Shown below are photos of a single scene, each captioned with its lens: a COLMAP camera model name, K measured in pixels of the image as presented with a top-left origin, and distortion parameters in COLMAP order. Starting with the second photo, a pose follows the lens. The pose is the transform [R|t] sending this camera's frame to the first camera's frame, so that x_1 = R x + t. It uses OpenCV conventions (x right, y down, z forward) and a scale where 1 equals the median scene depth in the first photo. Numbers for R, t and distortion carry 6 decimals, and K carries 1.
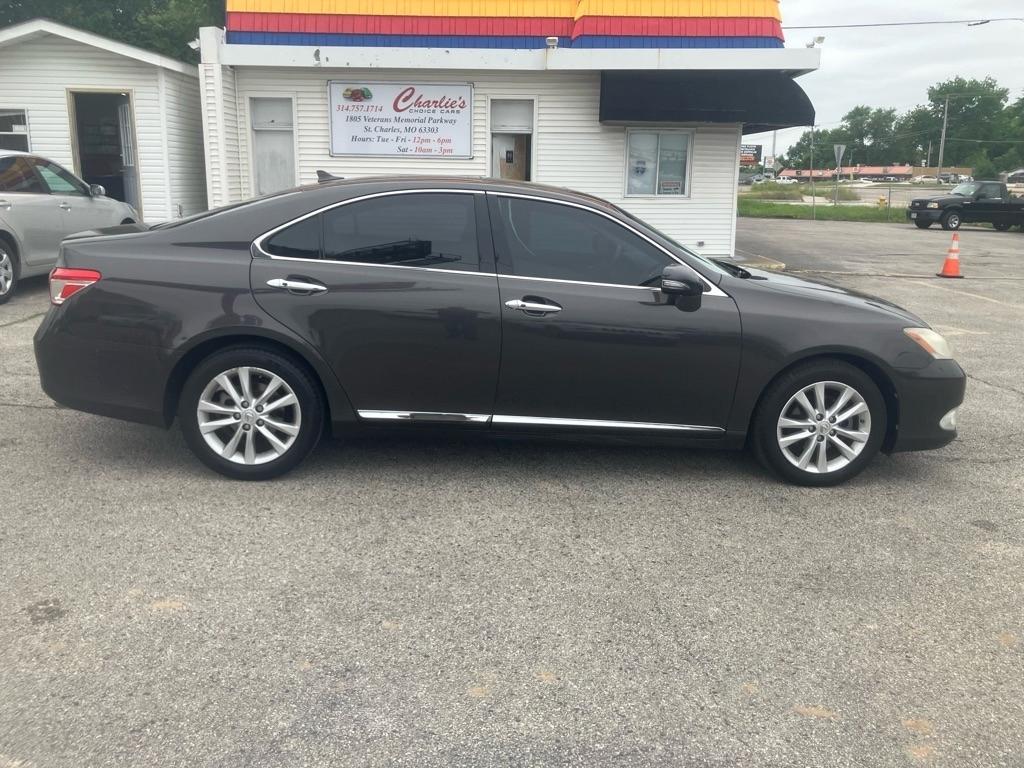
lens RADIAL K [[830.7, 0, 516.9], [0, 830.7, 381.4], [0, 0, 1]] dist [0.002574, -0.000673]
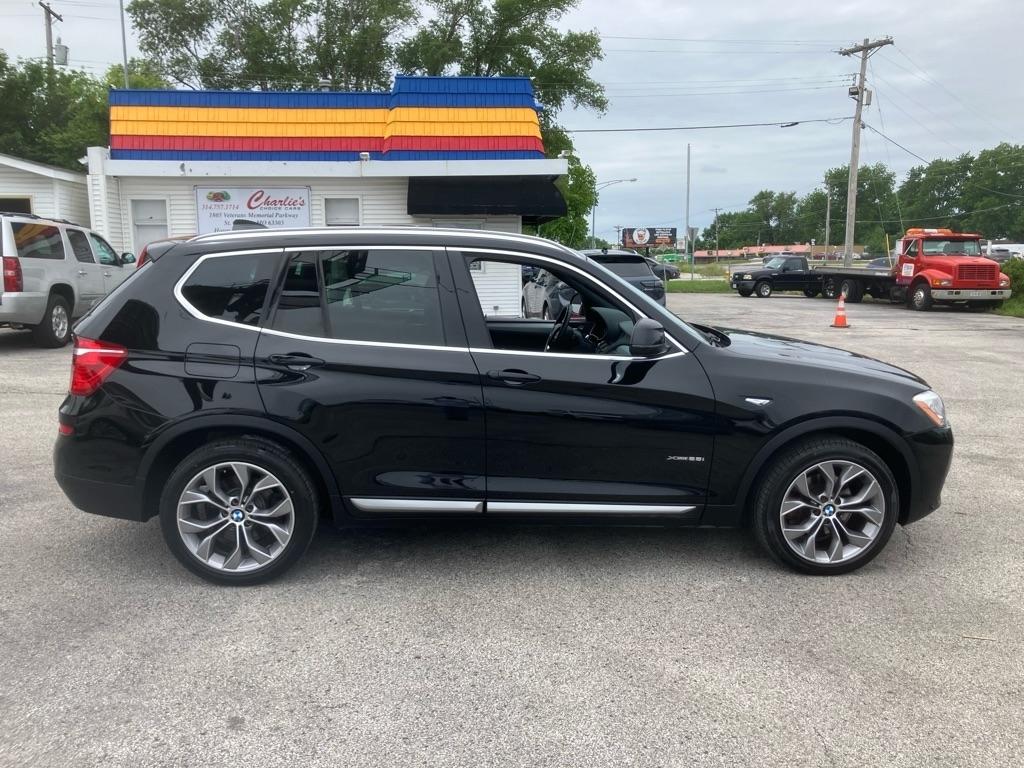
lens RADIAL K [[818.5, 0, 508.6], [0, 818.5, 404.8], [0, 0, 1]] dist [0.005746, 0.005674]
pose [[0.997503, -0.028824, 0.064471, 0.161713], [0.033109, 0.997242, -0.066424, 0.072316], [-0.062378, 0.068393, 0.995706, -0.258800]]
